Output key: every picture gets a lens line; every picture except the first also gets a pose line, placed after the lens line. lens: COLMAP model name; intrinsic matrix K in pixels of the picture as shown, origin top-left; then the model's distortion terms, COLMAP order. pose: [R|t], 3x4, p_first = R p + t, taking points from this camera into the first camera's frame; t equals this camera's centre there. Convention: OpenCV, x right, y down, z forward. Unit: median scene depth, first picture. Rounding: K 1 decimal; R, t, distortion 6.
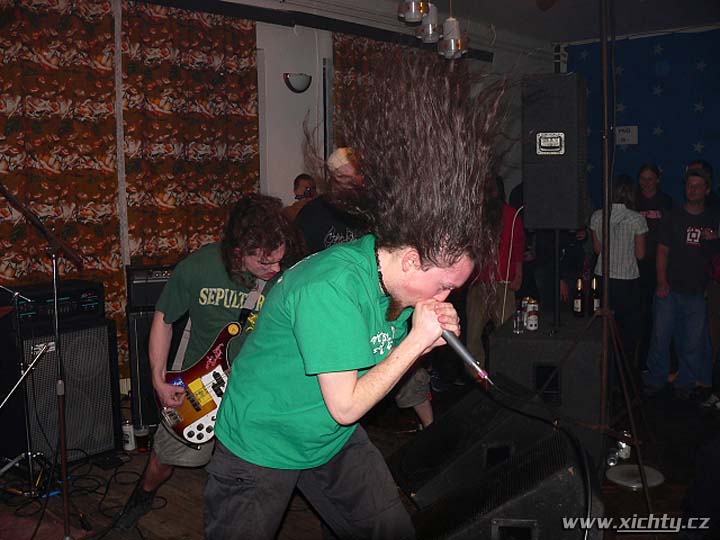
lens RADIAL K [[770.8, 0, 360.0], [0, 770.8, 270.0], [0, 0, 1]] dist [-0.206910, 0.190054]
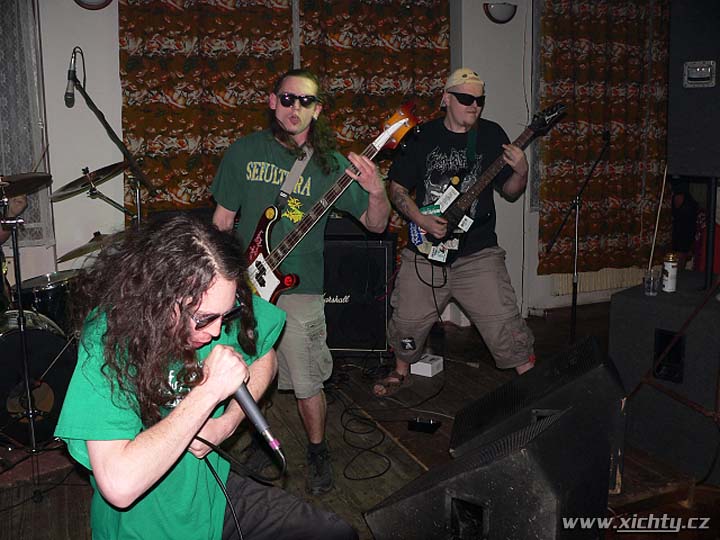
lens RADIAL K [[770.8, 0, 360.0], [0, 770.8, 270.0], [0, 0, 1]] dist [-0.206910, 0.190054]
pose [[0.901253, 0.083696, -0.425132, 0.253175], [-0.047052, 0.994269, 0.095995, -0.010273], [0.430730, -0.066512, 0.900026, 0.077150]]
